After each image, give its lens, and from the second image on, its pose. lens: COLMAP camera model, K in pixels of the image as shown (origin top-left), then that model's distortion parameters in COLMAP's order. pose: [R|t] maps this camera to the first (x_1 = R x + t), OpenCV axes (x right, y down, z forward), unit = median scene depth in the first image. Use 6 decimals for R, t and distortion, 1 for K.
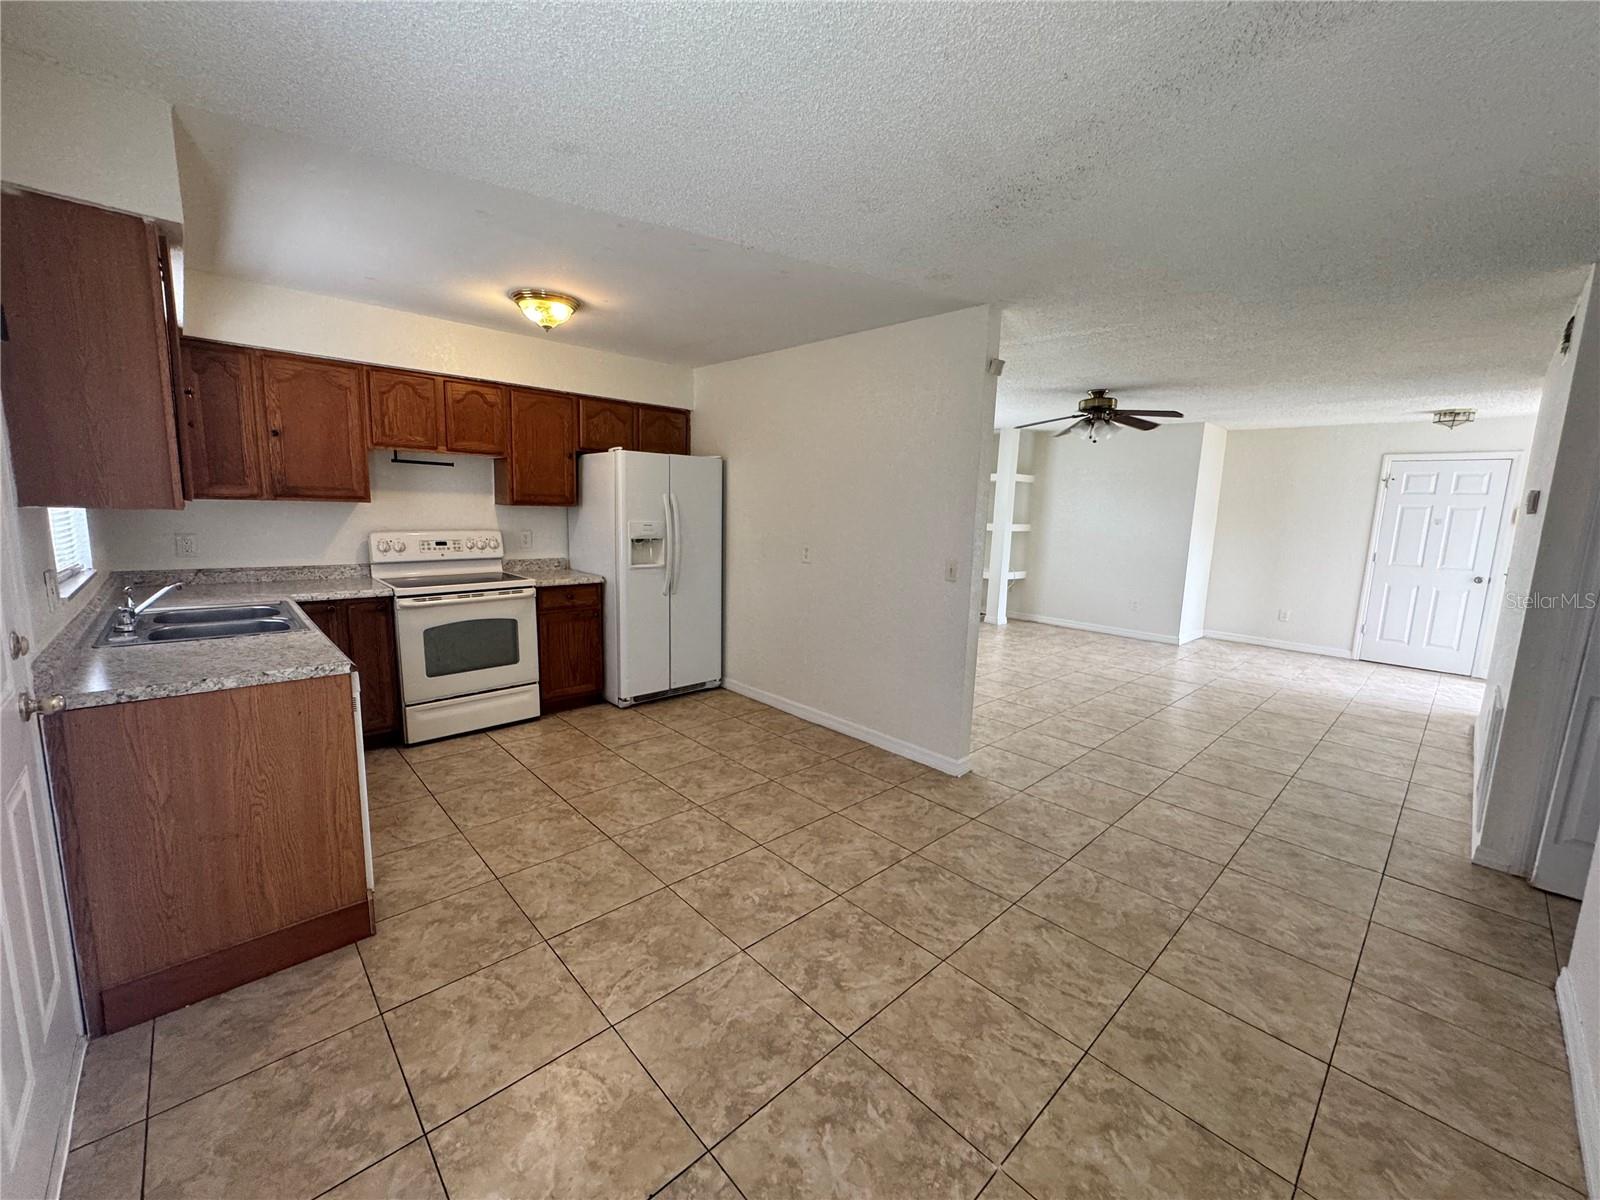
lens RADIAL K [[640.0, 0, 798.7], [0, 640.0, 595.7], [0, 0, 1]] dist [-0.001612, 0.000683]
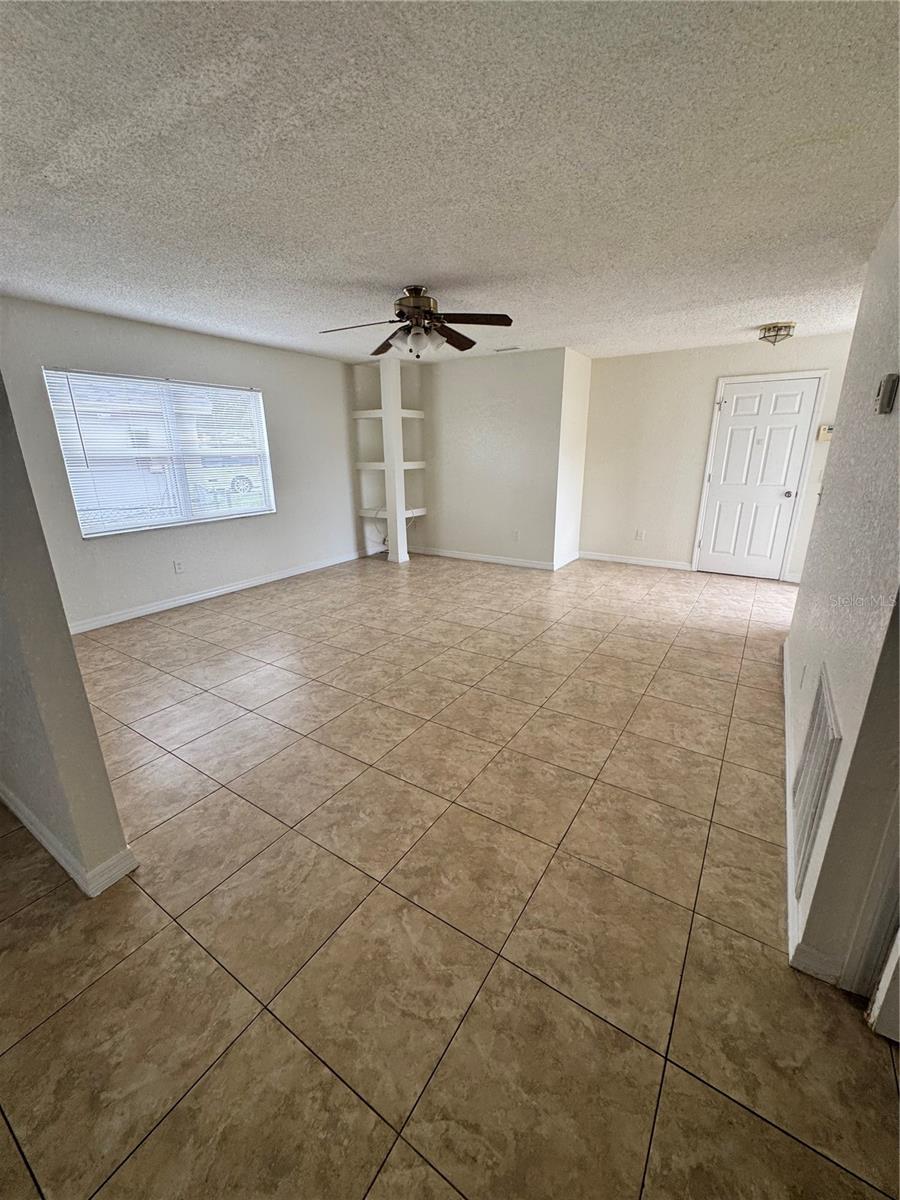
lens RADIAL K [[480.0, 0, 449.5], [0, 480.0, 599.7], [0, 0, 1]] dist [-0.001612, 0.000683]
pose [[0.972010, -0.108010, 0.208641, 0.463257], [0.073054, 0.982985, 0.168534, -0.044011], [-0.223294, -0.148575, 0.963361, 0.469074]]
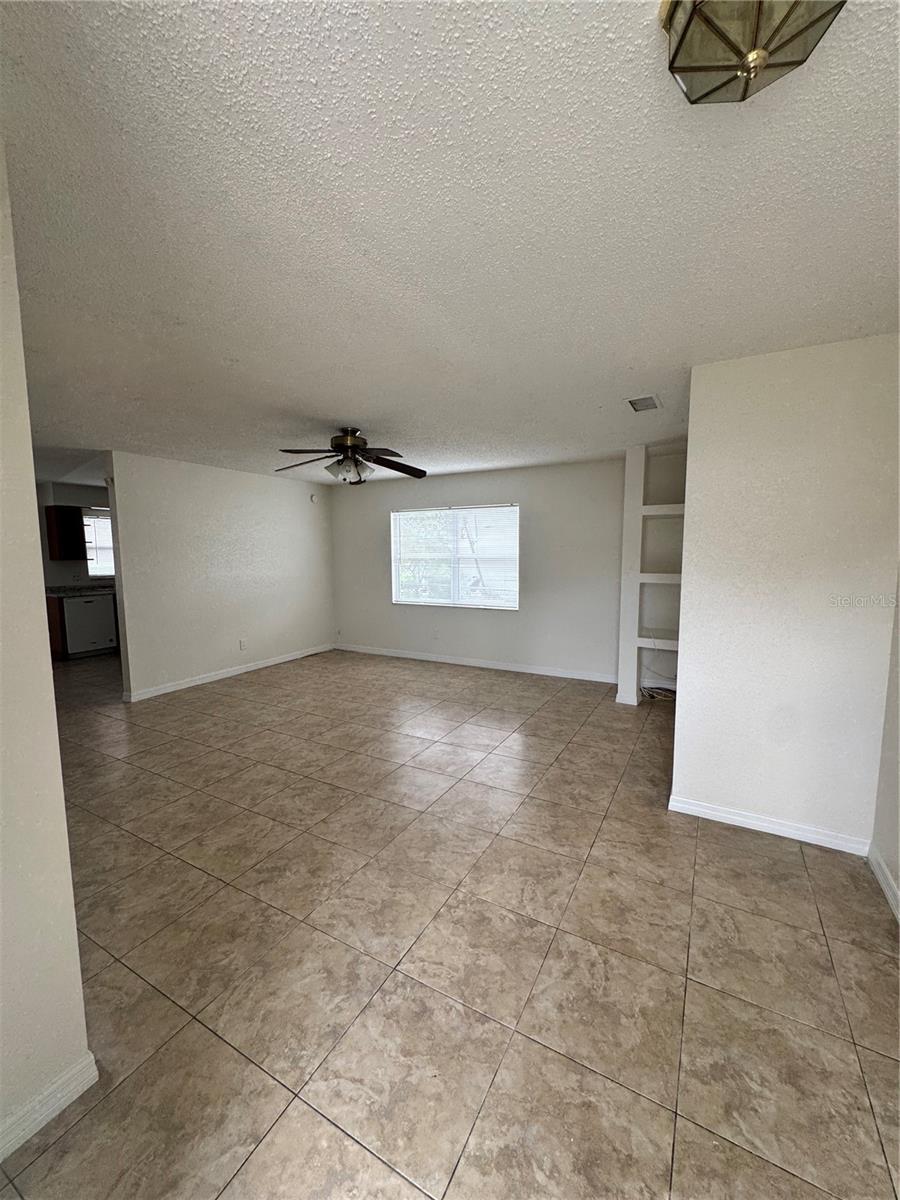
lens RADIAL K [[480.0, 0, 452.7], [0, 480.0, 599.2], [0, 0, 1]] dist [-0.001612, 0.000683]
pose [[0.306697, 0.064418, -0.949625, 1.648411], [-0.123222, 0.991998, 0.027496, -0.144778], [0.943797, 0.108581, 0.312180, 1.288549]]
